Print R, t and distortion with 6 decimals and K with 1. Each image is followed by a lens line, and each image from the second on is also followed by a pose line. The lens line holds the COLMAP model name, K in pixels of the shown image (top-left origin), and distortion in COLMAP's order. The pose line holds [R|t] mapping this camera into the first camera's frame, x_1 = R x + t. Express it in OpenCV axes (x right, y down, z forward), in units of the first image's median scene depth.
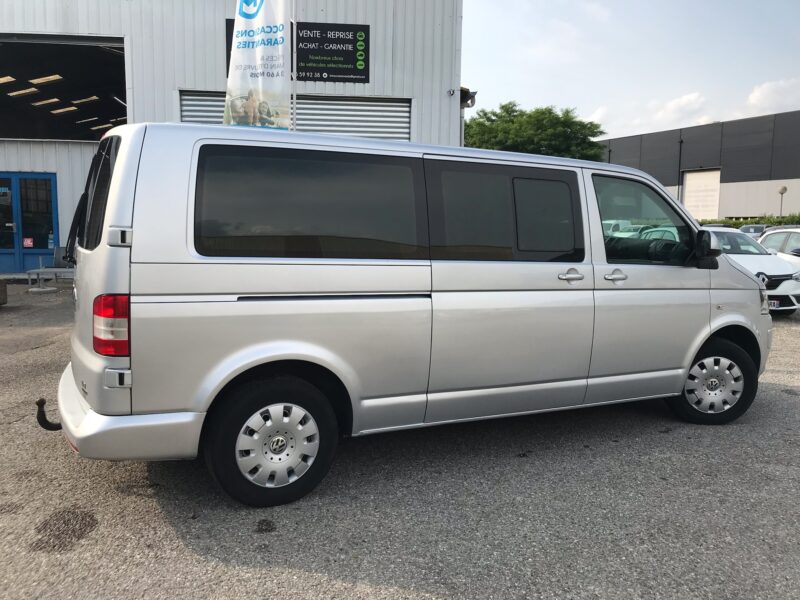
lens RADIAL K [[660.1, 0, 400.0], [0, 660.1, 300.0], [0, 0, 1]] dist [0.023872, -0.012535]
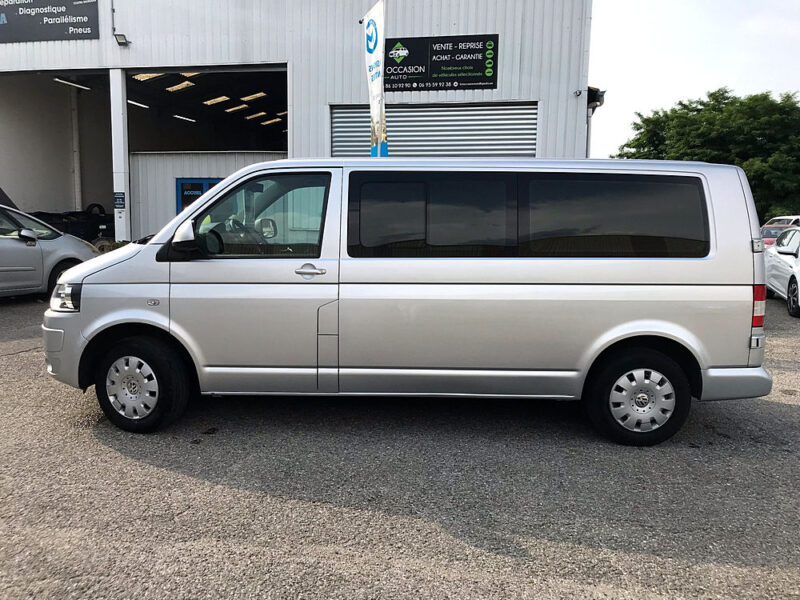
lens RADIAL K [[659.9, 0, 400.3], [0, 659.9, 302.8], [0, 0, 1]] dist [0.032257, -0.030892]
pose [[0.951829, 0.042581, -0.303657, 0.453050], [-0.039916, 0.999091, 0.014983, 0.016438], [0.304019, -0.002141, 0.952663, -0.187640]]
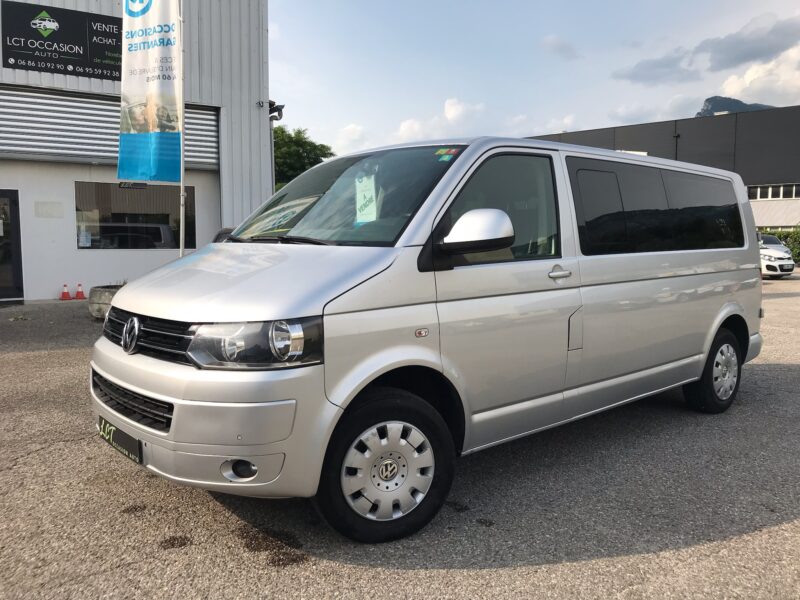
lens RADIAL K [[660.1, 0, 400.0], [0, 660.1, 300.0], [0, 0, 1]] dist [0.023872, -0.012535]
pose [[0.909031, -0.049977, 0.413721, -0.508442], [0.060918, 0.998054, -0.013285, 0.020279], [-0.412252, 0.037279, 0.910307, 0.060005]]
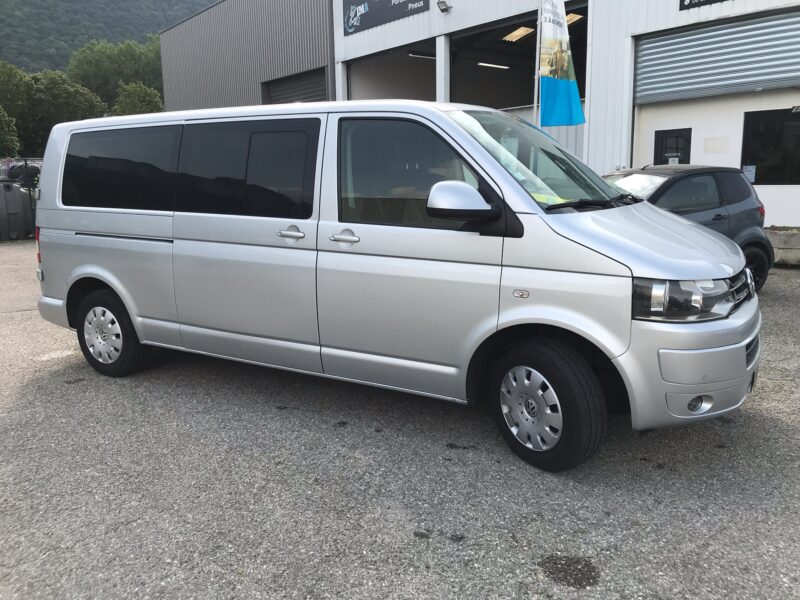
lens RADIAL K [[662.7, 0, 400.0], [0, 662.7, 300.0], [0, 0, 1]] dist [0.022768, -0.008135]
pose [[0.532780, 0.132242, -0.835857, 1.082122], [-0.072664, 0.991216, 0.110504, -0.054160], [0.843128, 0.001863, 0.537709, 0.585903]]
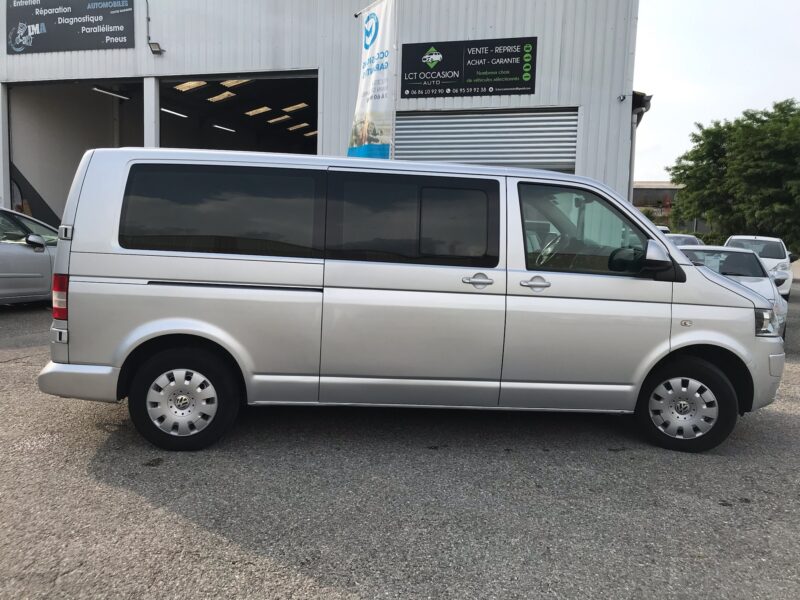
lens RADIAL K [[662.7, 0, 400.0], [0, 662.7, 300.0], [0, 0, 1]] dist [0.022768, -0.008135]
pose [[0.925001, 0.052466, -0.376325, 0.507785], [-0.059038, 0.998238, -0.005943, 0.007686], [0.375350, 0.027715, 0.926469, -0.009746]]
